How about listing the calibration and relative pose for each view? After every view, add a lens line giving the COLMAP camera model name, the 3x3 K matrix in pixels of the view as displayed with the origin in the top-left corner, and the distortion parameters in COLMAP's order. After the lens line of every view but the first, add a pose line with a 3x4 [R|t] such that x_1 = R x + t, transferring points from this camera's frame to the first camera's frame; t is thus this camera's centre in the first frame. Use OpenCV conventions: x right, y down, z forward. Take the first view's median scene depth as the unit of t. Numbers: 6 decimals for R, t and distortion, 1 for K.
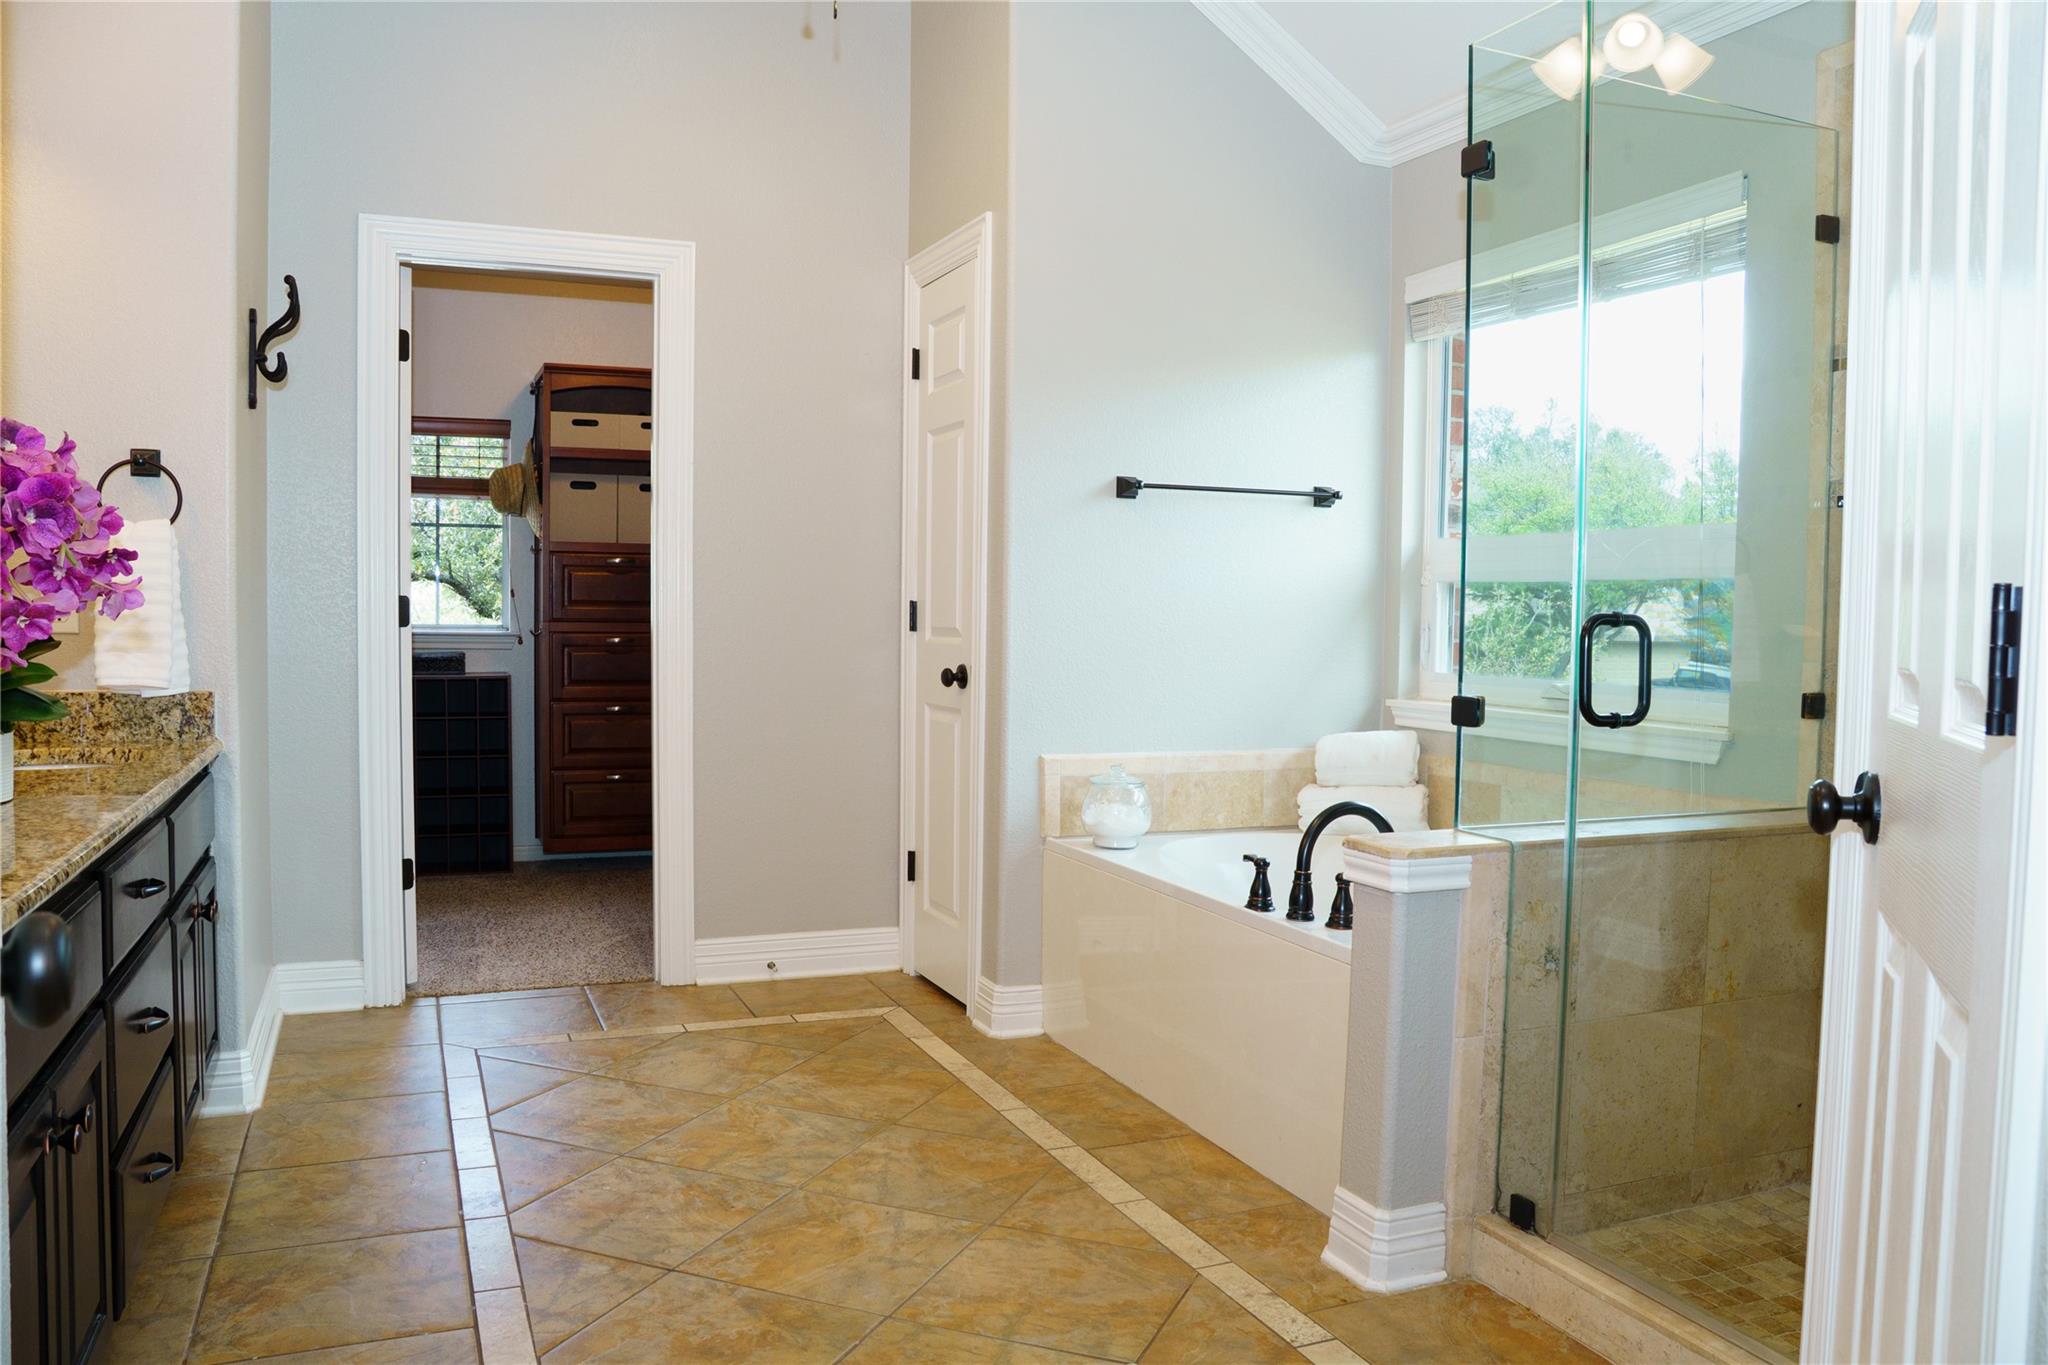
lens RADIAL K [[1519.0, 0, 1035.3], [0, 1519.0, 689.2], [0, 0, 1]] dist [-0.132367, 0.090294]
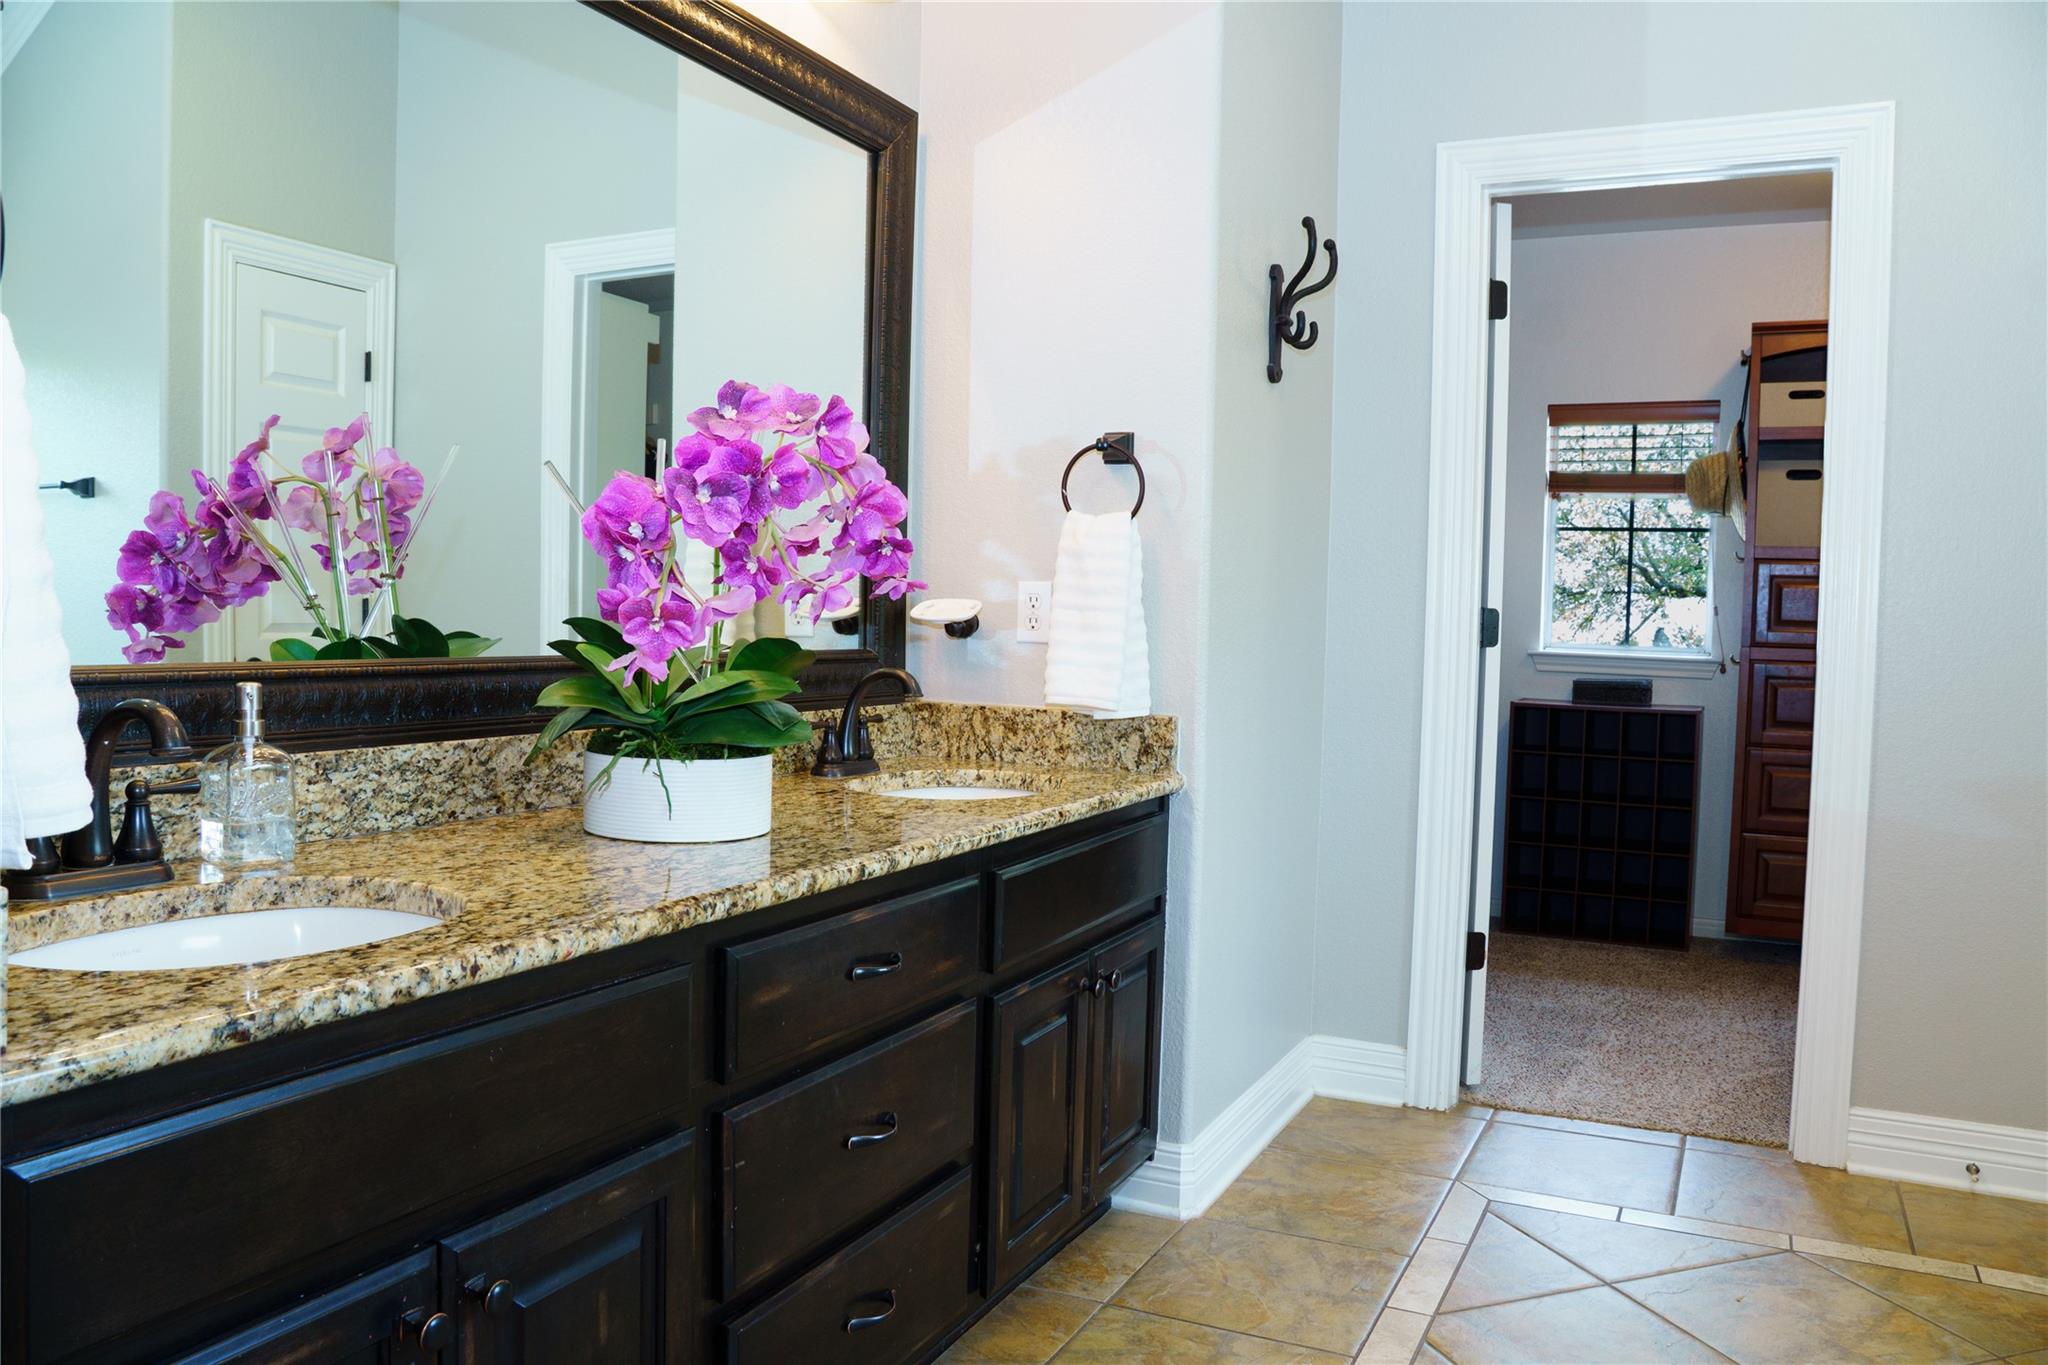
lens RADIAL K [[1519.0, 0, 1035.3], [0, 1519.0, 689.2], [0, 0, 1]] dist [-0.132367, 0.090294]
pose [[0.656794, 0.043507, -0.752814, 0.029322], [-0.054274, 0.998472, 0.010352, -0.014190], [0.752114, 0.034059, 0.658152, 0.281285]]
